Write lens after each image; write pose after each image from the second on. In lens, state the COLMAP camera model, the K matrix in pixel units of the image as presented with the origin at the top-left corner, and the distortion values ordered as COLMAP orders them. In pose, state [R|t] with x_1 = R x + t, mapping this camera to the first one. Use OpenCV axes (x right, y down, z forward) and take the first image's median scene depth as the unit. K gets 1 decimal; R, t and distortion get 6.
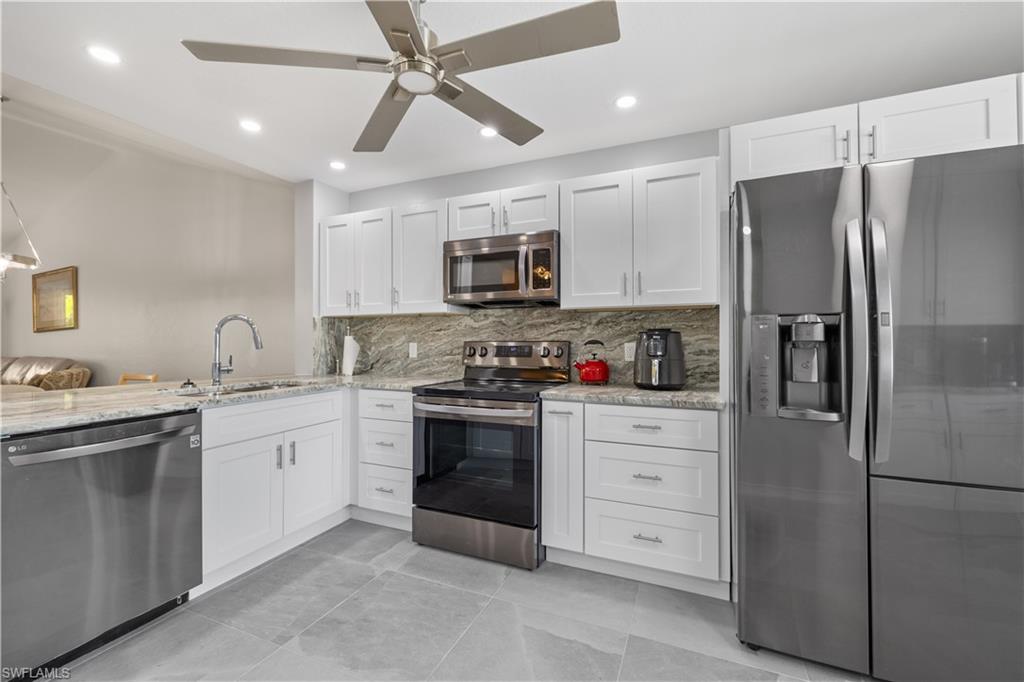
lens RADIAL K [[430.8, 0, 512.0], [0, 430.8, 341.0], [0, 0, 1]] dist [0.000561, 0.000445]
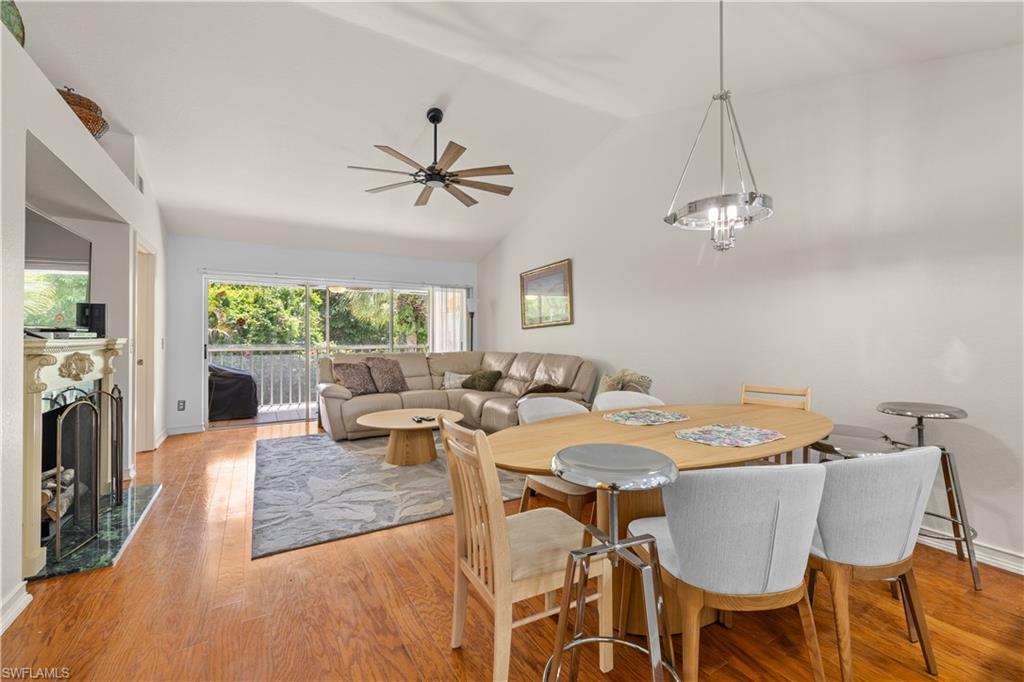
lens RADIAL K [[436.9, 0, 507.2], [0, 436.9, 337.8], [0, 0, 1]] dist [-0.000792, 0.000258]
pose [[0.807054, -0.000209, -0.590478, -1.243182], [-0.000260, 1.000000, -0.000709, 0.003511], [0.590478, 0.000726, 0.807053, 0.325704]]
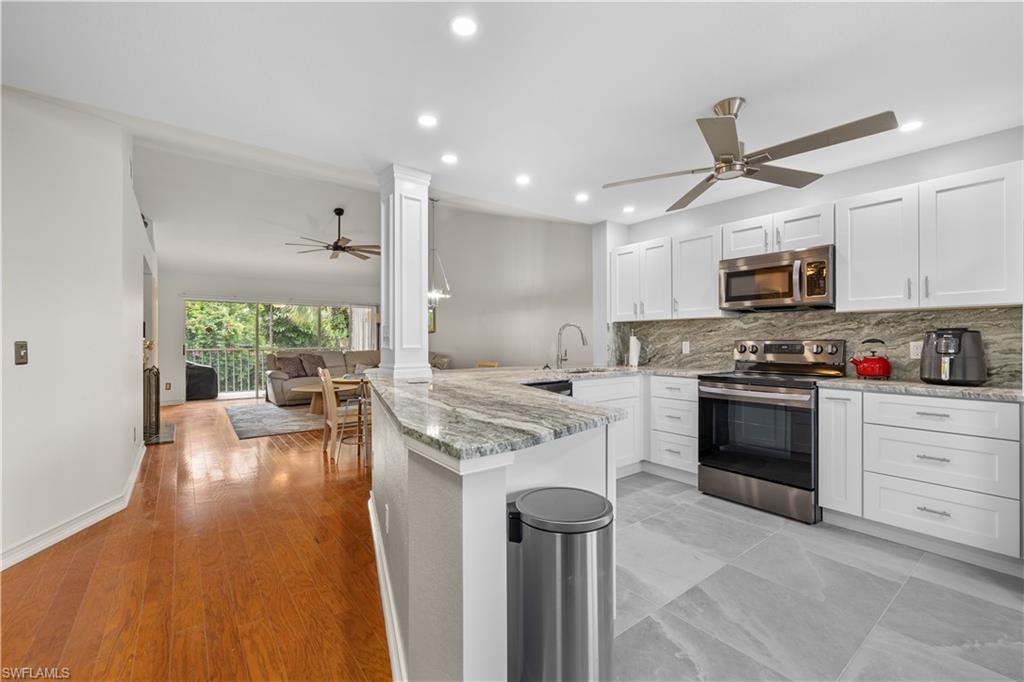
lens RADIAL K [[430.8, 0, 512.0], [0, 430.8, 341.0], [0, 0, 1]] dist [0.000561, 0.000445]
pose [[0.874574, 0.000048, -0.484893, -0.083734], [0.000284, 1.000000, 0.000611, 0.001983], [0.484893, -0.000672, 0.874573, -0.417868]]
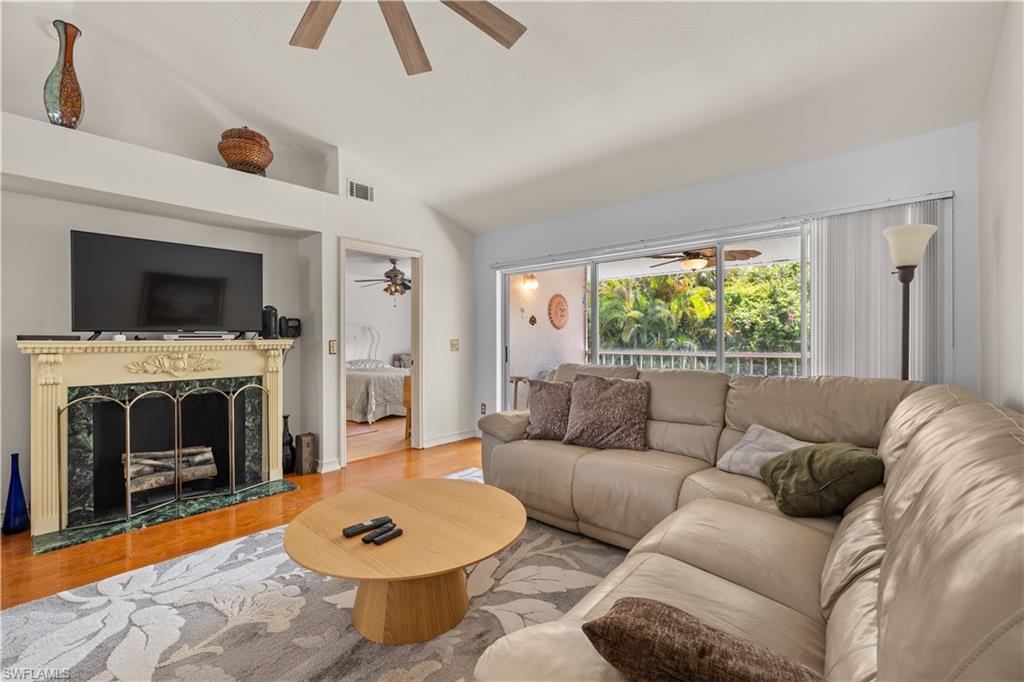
lens RADIAL K [[436.9, 0, 507.2], [0, 436.9, 337.8], [0, 0, 1]] dist [-0.000792, 0.000258]
pose [[-0.307860, -0.002833, -0.951428, -1.876136], [0.000089, 0.999995, -0.003006, 0.001003], [0.951432, -0.001011, -0.307858, 1.901264]]
